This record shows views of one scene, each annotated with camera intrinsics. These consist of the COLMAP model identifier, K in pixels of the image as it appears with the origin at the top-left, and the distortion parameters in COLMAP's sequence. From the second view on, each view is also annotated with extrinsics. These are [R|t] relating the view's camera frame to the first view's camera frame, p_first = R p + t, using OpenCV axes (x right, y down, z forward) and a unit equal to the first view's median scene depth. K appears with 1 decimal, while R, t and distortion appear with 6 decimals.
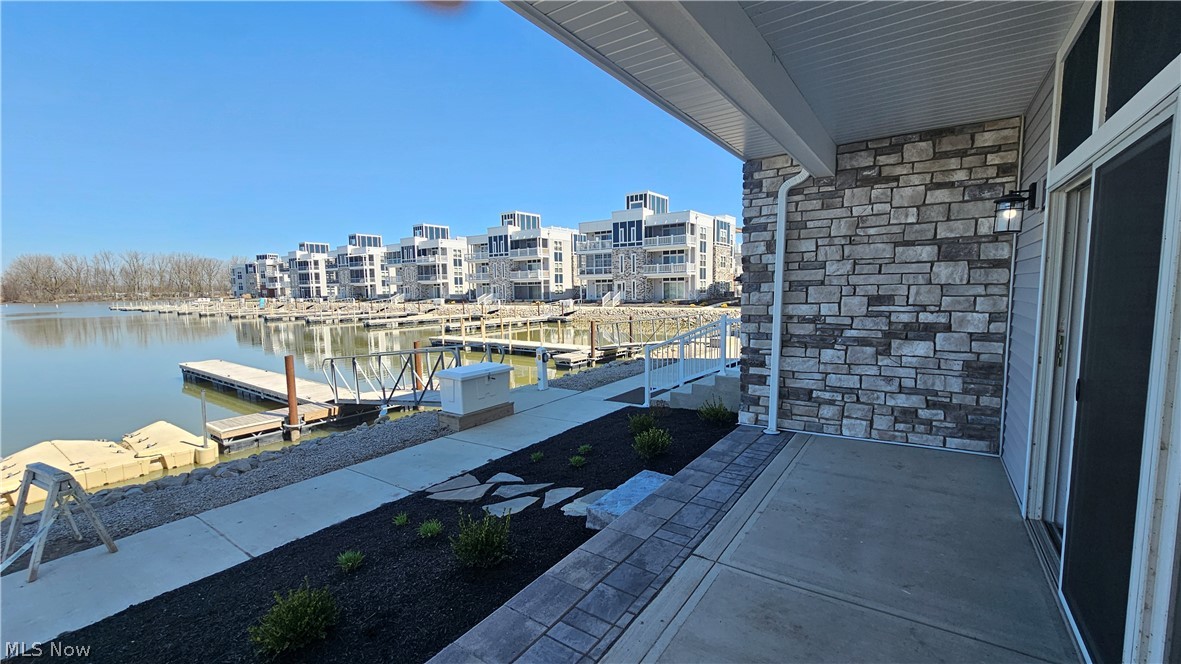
lens RADIAL K [[479.2, 0, 591.9], [0, 479.2, 338.6], [0, 0, 1]] dist [-0.000222, 0.000716]
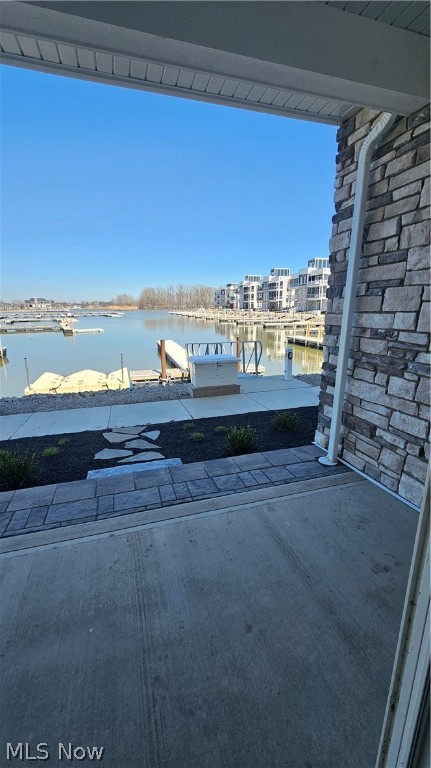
lens RADIAL K [[311.6, 0, 212.5], [0, 311.6, 386.2], [0, 0, 1]] dist [-0.000222, 0.000716]
pose [[0.785711, 0.161990, -0.597007, 0.469136], [-0.068565, 0.981963, 0.176205, -0.024320], [0.614782, -0.097512, 0.782646, 0.385049]]
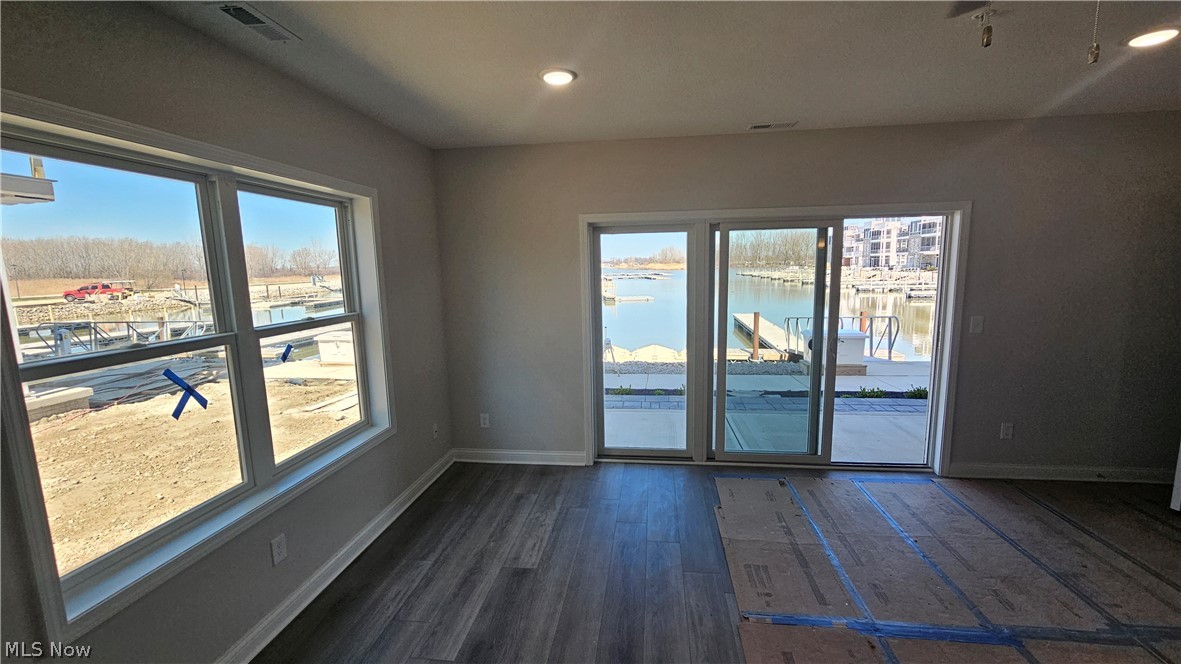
lens RADIAL K [[479.2, 0, 596.3], [0, 479.2, 337.6], [0, 0, 1]] dist [-0.000222, 0.000716]
pose [[0.468068, 0.135918, -0.873177, 0.830129], [-0.080262, 0.990556, 0.111164, -0.019625], [0.880040, 0.018050, 0.474556, -0.221109]]
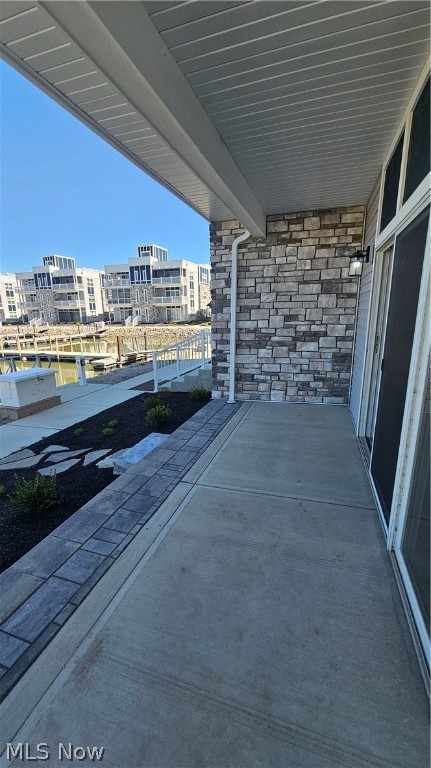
lens RADIAL K [[311.6, 0, 211.6], [0, 311.6, 391.4], [0, 0, 1]] dist [-0.000222, 0.000716]
pose [[0.960377, -0.069297, 0.269951, 0.024986], [0.031022, 0.989156, 0.143552, 0.005945], [-0.276972, -0.129490, 0.952113, 0.015819]]
